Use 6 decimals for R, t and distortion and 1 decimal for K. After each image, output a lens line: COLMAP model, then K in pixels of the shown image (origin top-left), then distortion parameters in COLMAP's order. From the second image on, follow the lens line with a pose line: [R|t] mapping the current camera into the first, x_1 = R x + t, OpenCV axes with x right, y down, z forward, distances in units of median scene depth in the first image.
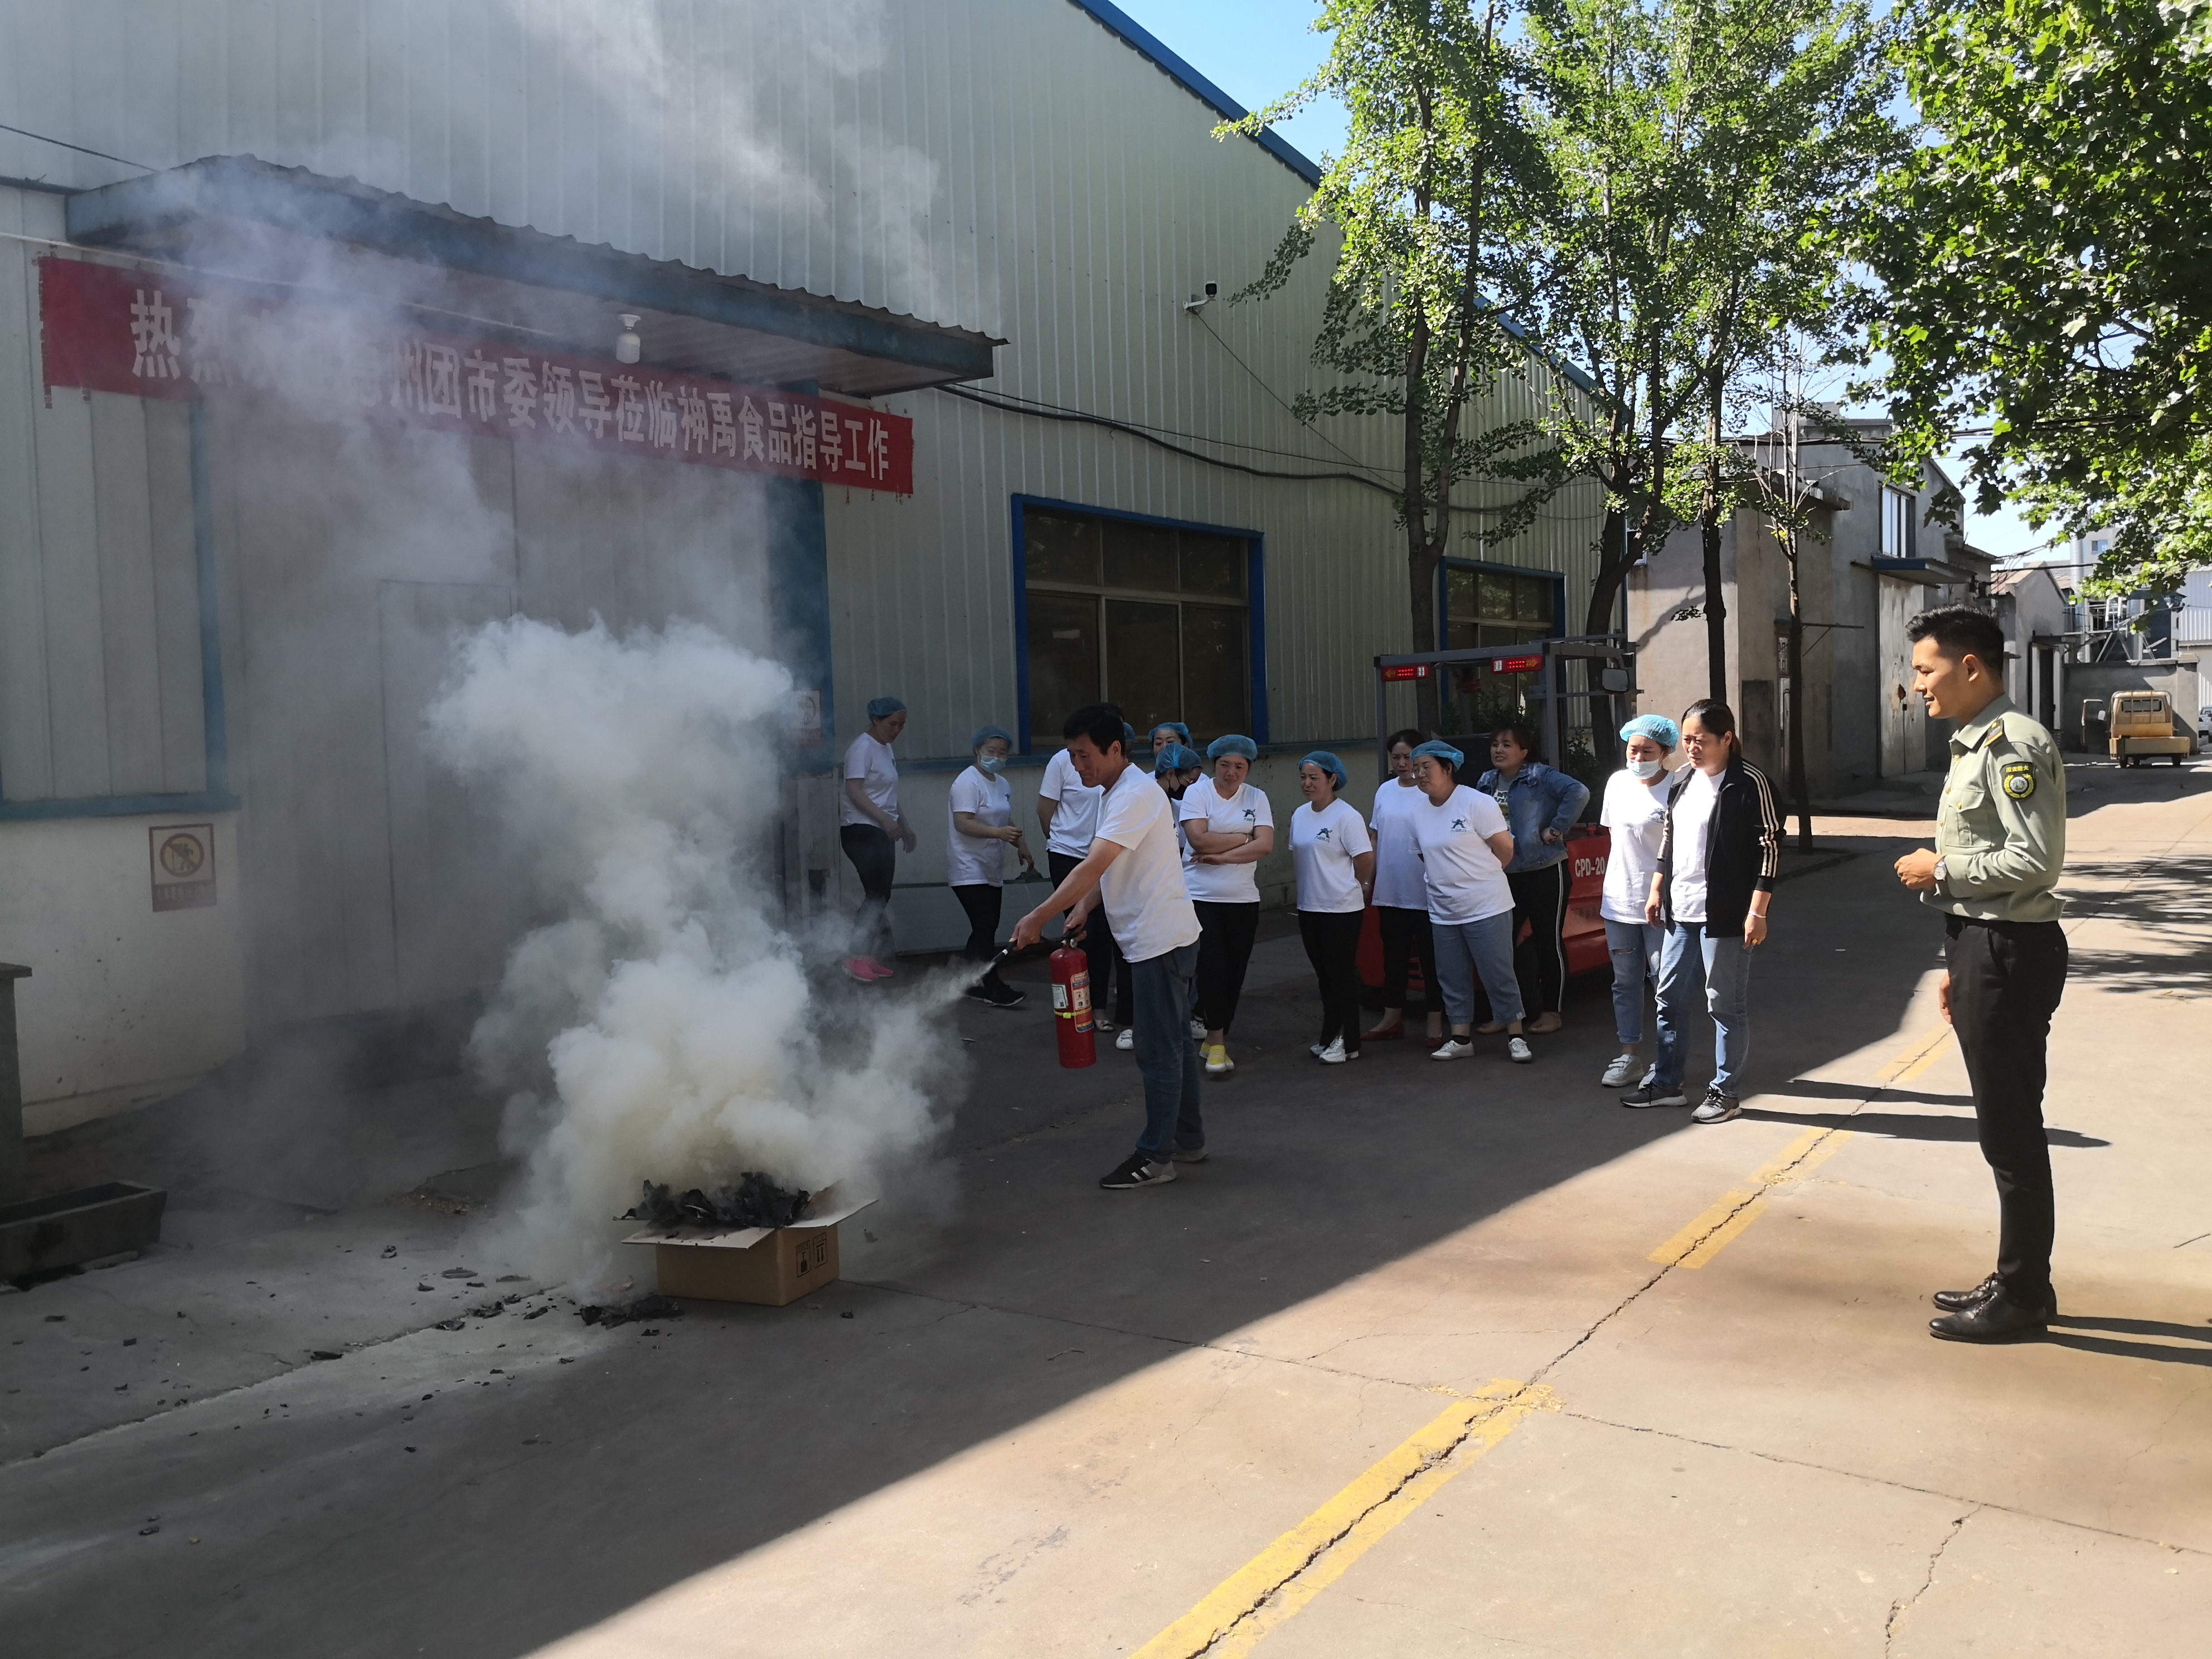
lens RADIAL K [[1723.2, 0, 1091.7], [0, 1723.2, 818.2], [0, 0, 1]] dist [0.012552, 0.013617]
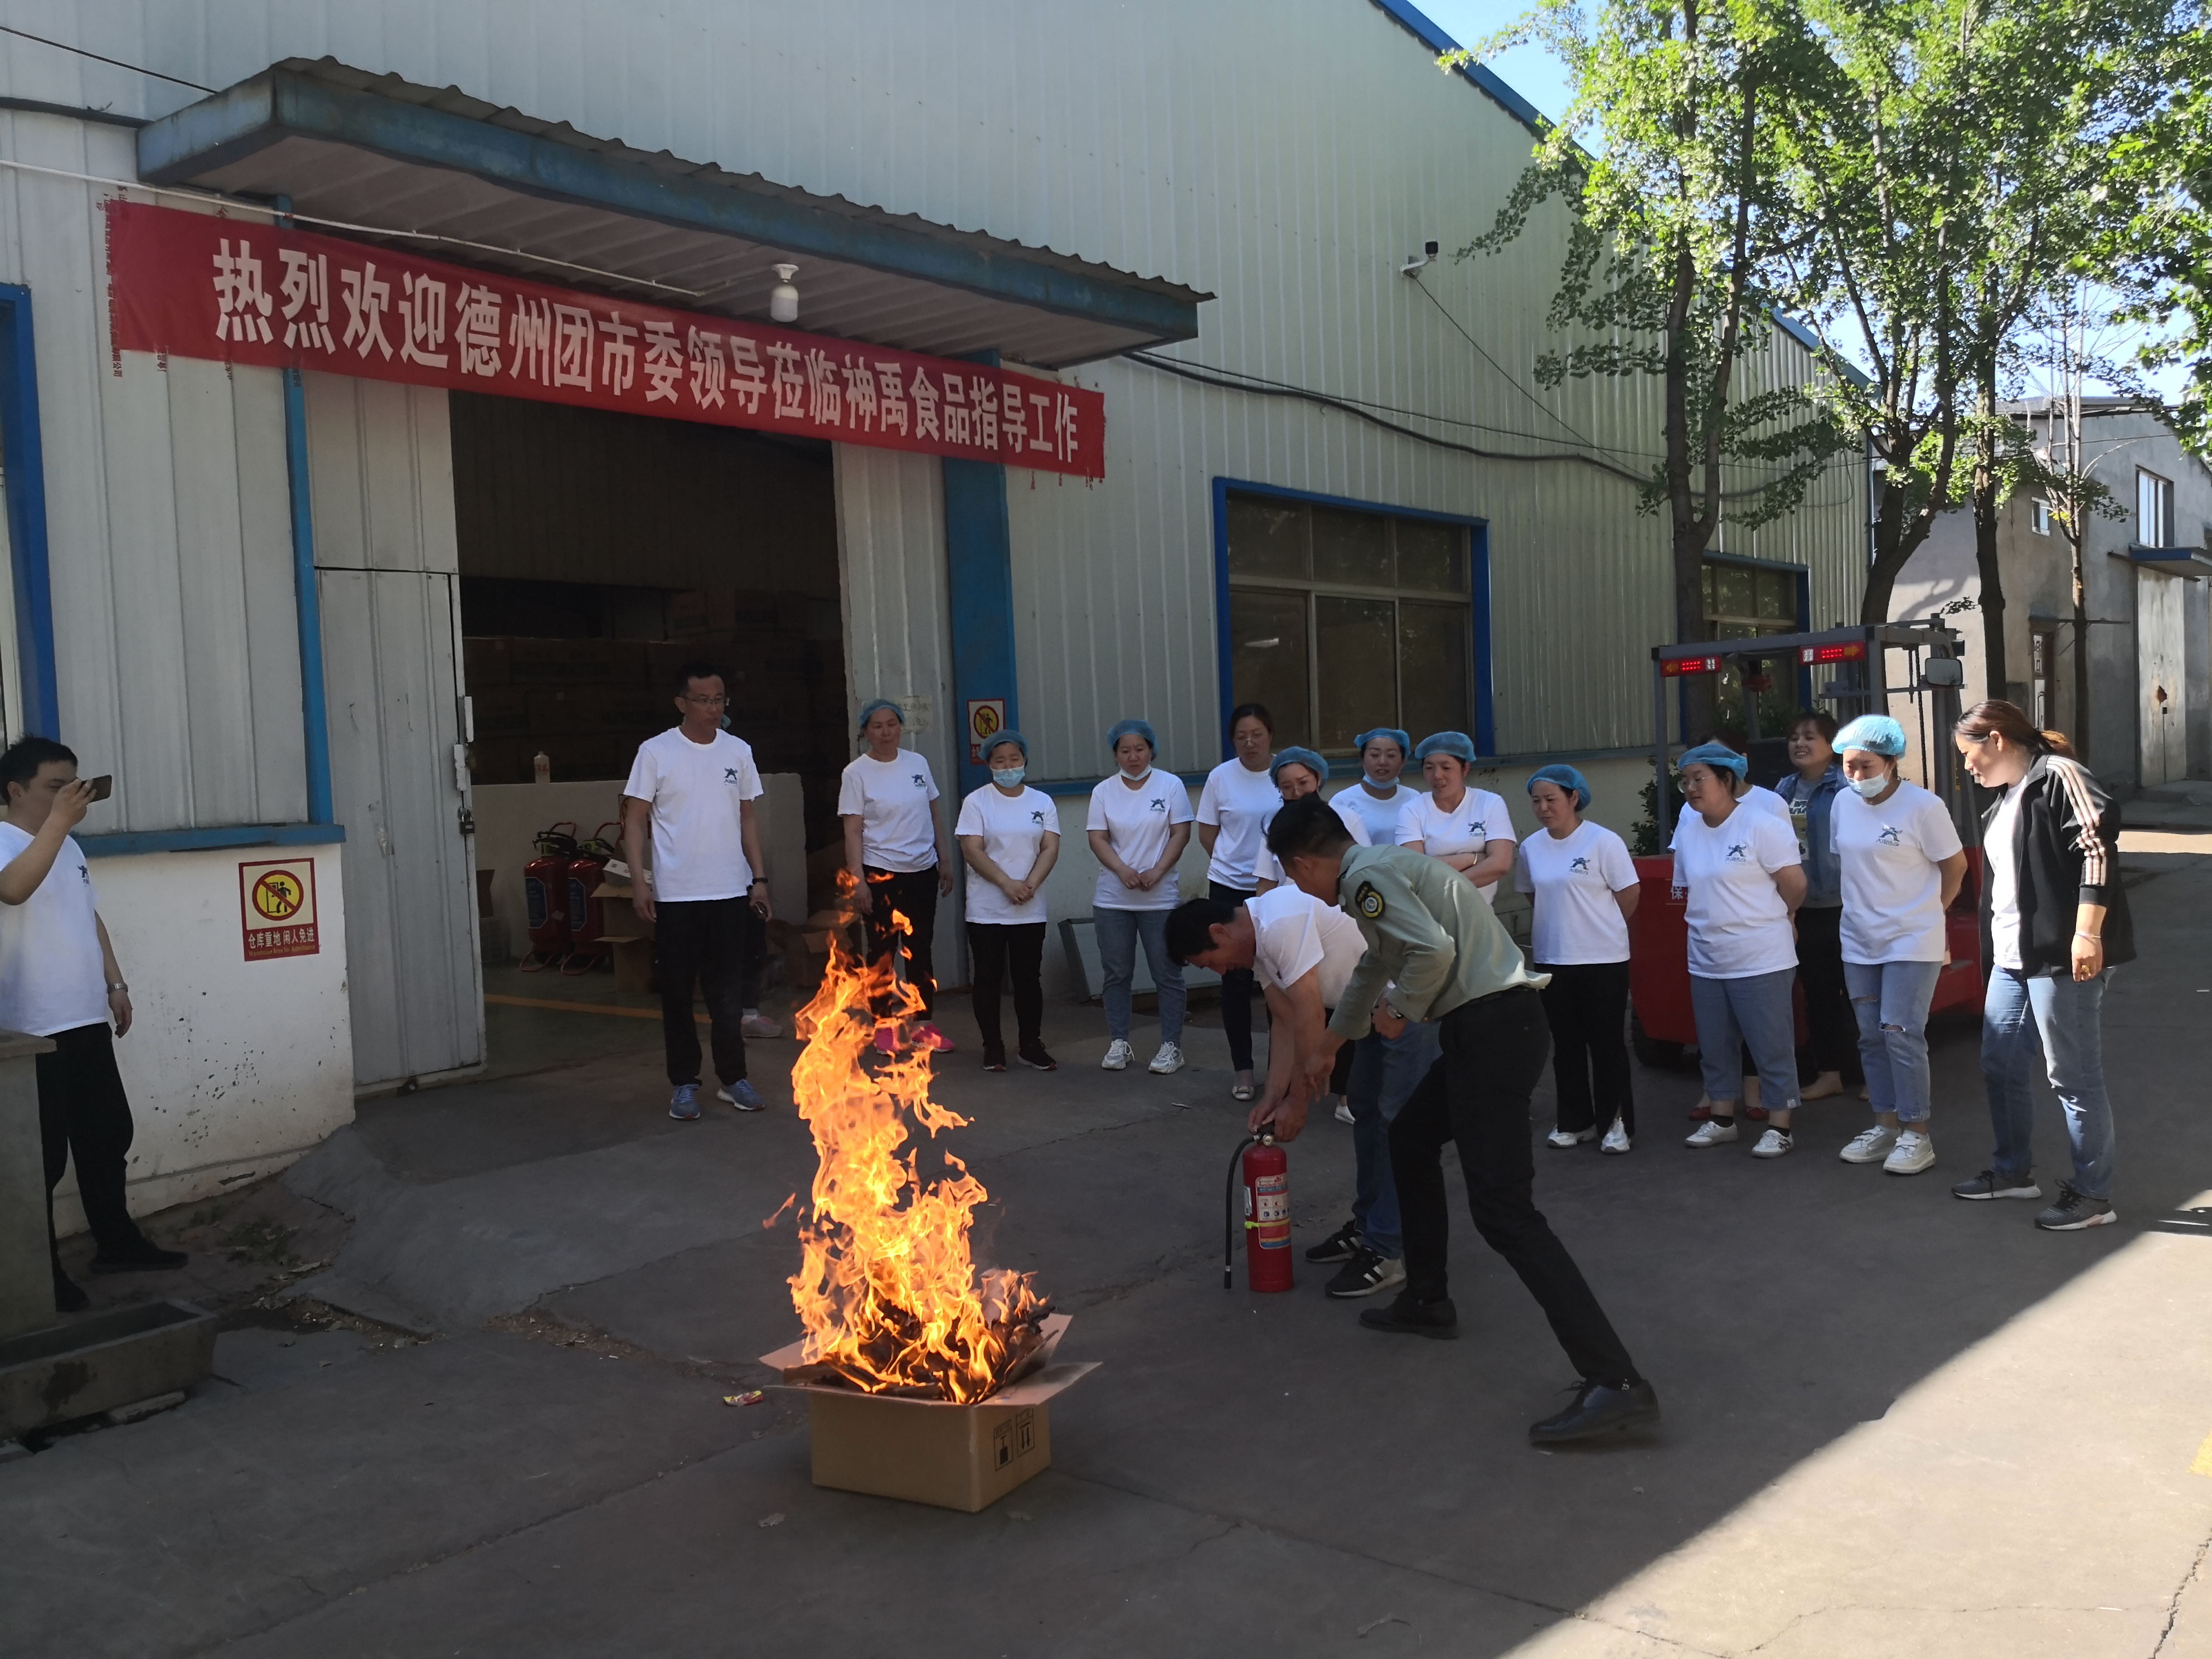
lens RADIAL K [[1723.2, 0, 1111.4], [0, 1723.2, 826.3], [0, 0, 1]] dist [0.012552, 0.013617]
pose [[0.996062, -0.008815, -0.088216, -0.023976], [0.008208, 0.999940, -0.007241, -0.002242], [0.088275, 0.006489, 0.996075, 0.119863]]
